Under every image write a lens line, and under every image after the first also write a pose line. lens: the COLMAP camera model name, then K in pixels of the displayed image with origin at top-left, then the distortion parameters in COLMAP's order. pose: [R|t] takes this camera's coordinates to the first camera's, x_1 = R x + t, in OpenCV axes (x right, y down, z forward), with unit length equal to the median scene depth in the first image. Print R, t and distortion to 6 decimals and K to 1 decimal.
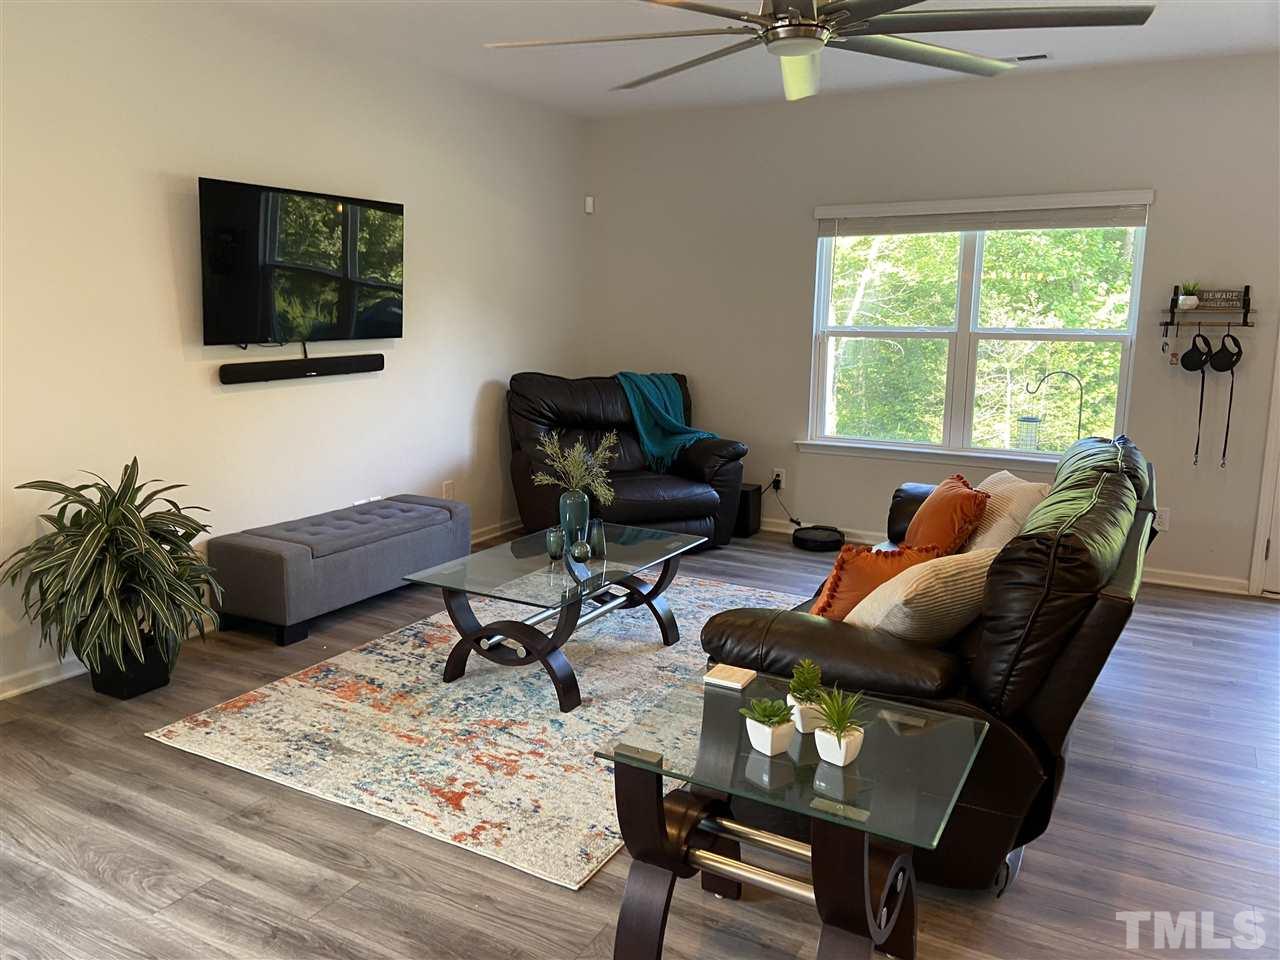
lens RADIAL K [[964.1, 0, 639.6], [0, 964.1, 470.5], [0, 0, 1]] dist [0.126769, -0.156591]
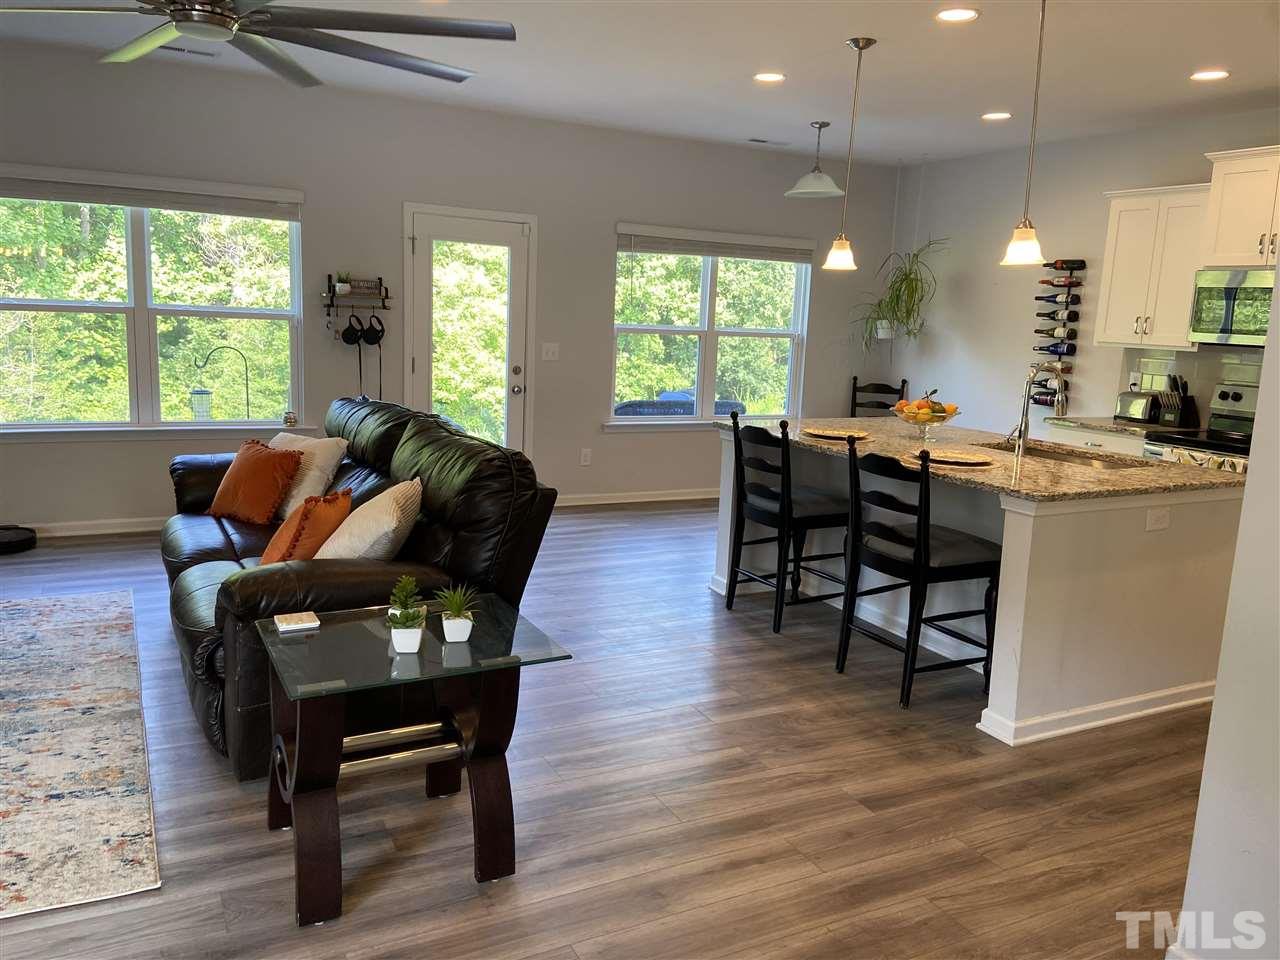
lens RADIAL K [[963.6, 0, 637.9], [0, 963.6, 463.3], [0, 0, 1]] dist [0.126648, -0.160108]
pose [[0.541002, -0.116200, 0.832955, -0.288355], [0.105739, 0.991948, 0.069702, 0.000257], [-0.834347, 0.050367, 0.548933, 0.033550]]
